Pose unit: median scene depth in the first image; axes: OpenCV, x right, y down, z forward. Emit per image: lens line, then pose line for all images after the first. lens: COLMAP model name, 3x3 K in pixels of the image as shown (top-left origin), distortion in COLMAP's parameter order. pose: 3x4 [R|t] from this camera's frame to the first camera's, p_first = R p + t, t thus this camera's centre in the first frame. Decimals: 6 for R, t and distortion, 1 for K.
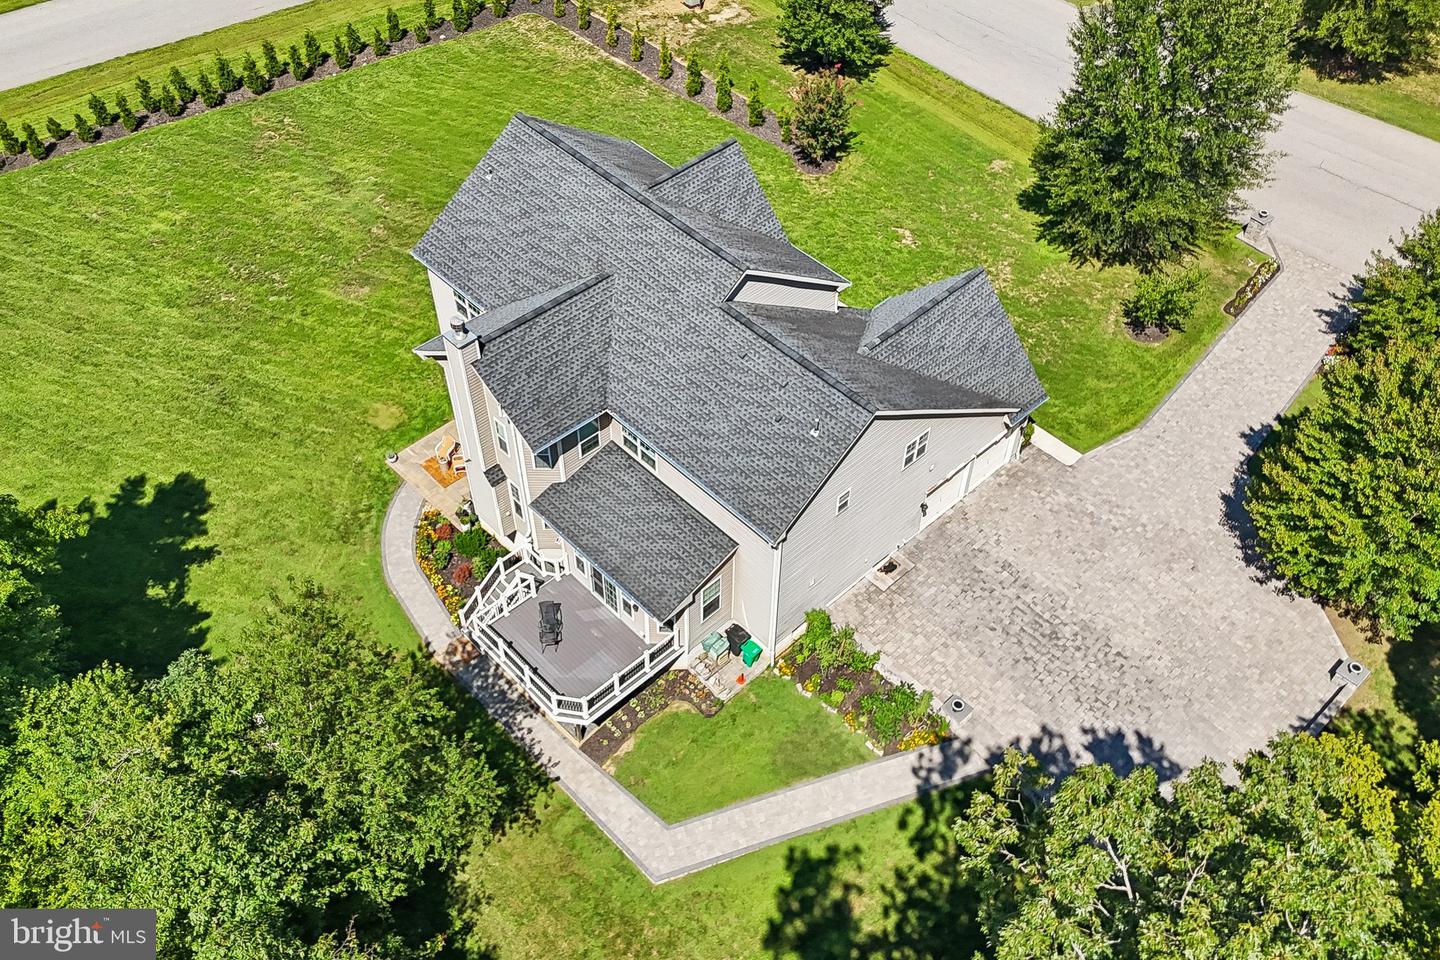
lens RADIAL K [[1260.7, 0, 733.4], [0, 1260.7, 522.9], [0, 0, 1]] dist [0.010112, -0.009962]
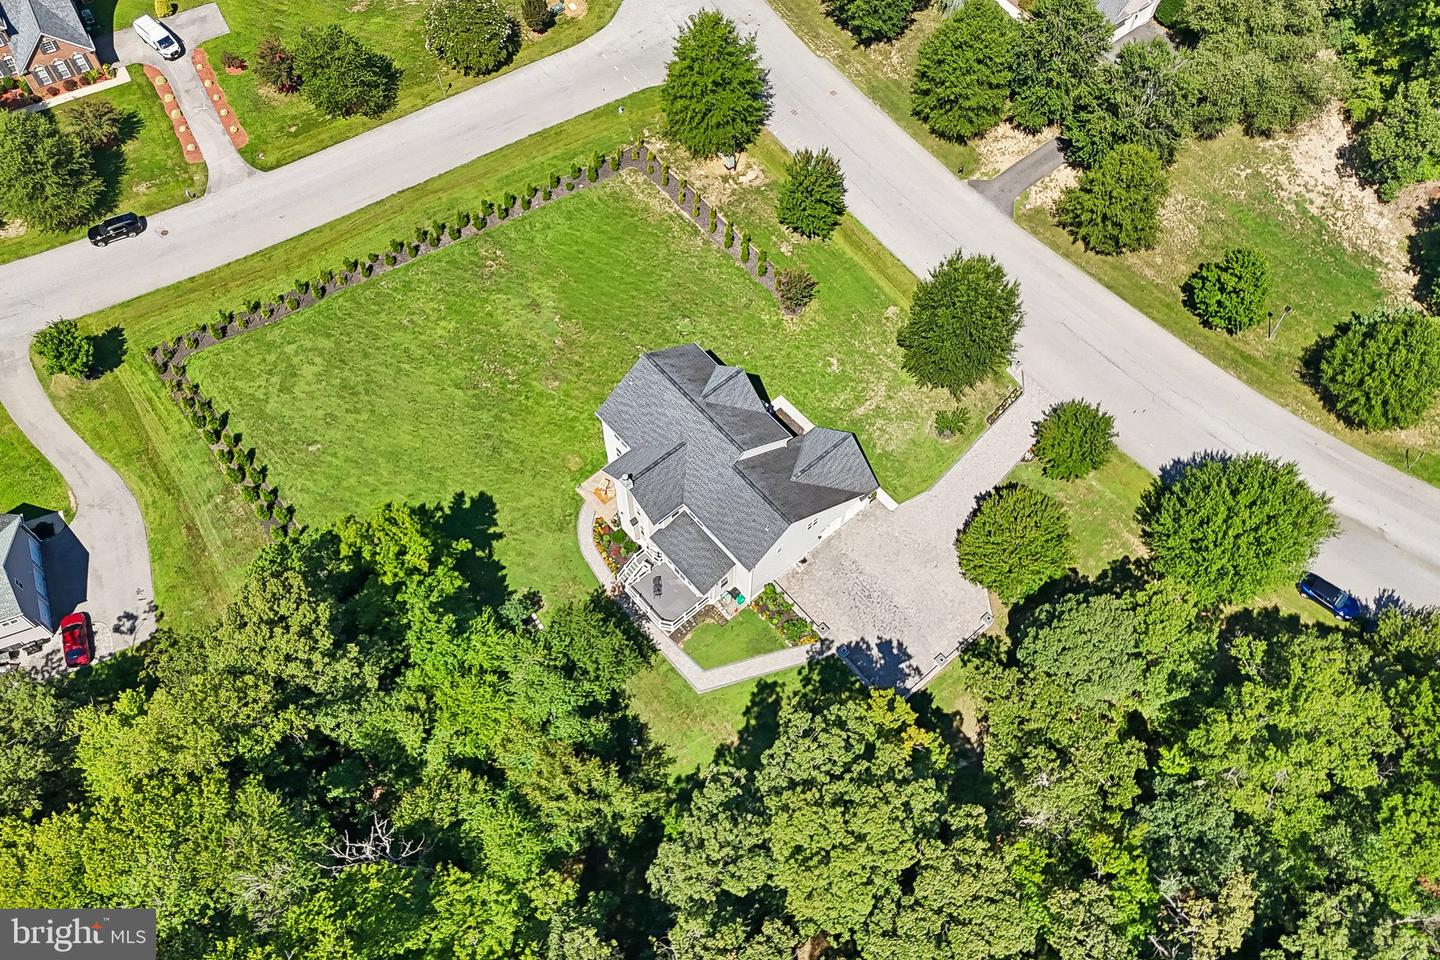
lens RADIAL K [[1260.7, 0, 733.4], [0, 1260.7, 522.9], [0, 0, 1]] dist [0.010112, -0.009962]
pose [[0.999063, 0.036883, -0.022650, 0.042000], [-0.030912, 0.974312, 0.223070, -0.493726], [0.030296, -0.222160, 0.974539, -1.118130]]
